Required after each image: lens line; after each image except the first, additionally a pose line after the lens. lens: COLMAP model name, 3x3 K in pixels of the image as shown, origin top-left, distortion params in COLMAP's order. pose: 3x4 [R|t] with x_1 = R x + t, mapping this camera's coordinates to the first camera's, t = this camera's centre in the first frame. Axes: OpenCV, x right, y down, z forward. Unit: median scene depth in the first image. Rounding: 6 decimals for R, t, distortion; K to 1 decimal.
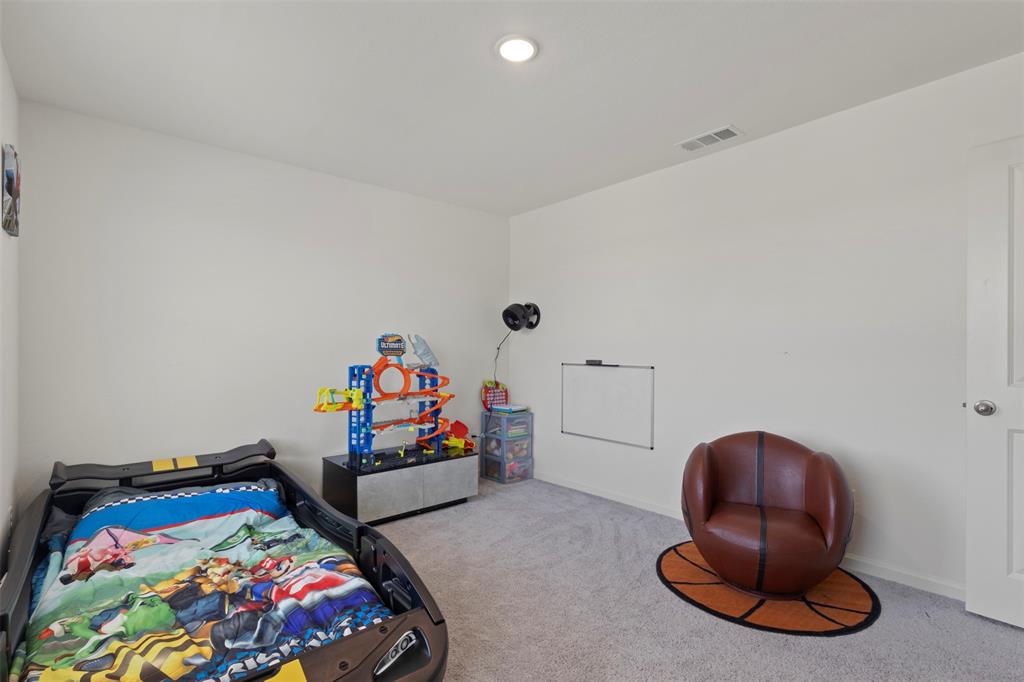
lens RADIAL K [[472.6, 0, 512.9], [0, 472.6, 346.4], [0, 0, 1]] dist [-0.001650, 0.000093]
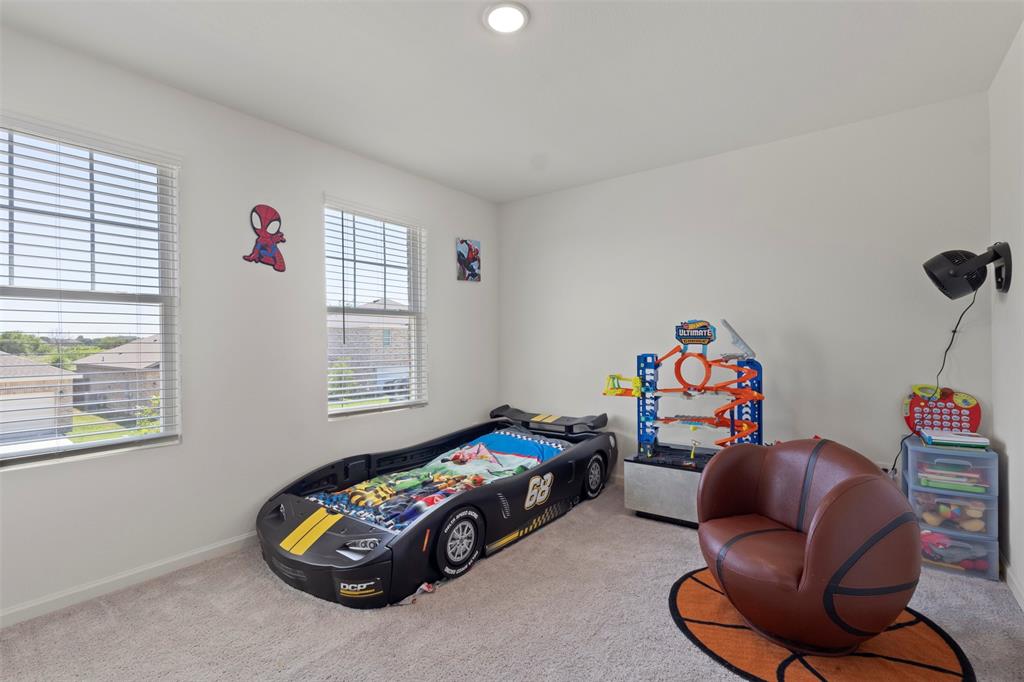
lens RADIAL K [[472.6, 0, 514.4], [0, 472.6, 340.8], [0, 0, 1]] dist [-0.001650, 0.000093]
pose [[0.218114, -0.002430, -0.975920, 0.536931], [0.021261, 0.999771, 0.002262, 0.004034], [0.975692, -0.021242, 0.218115, 0.469172]]
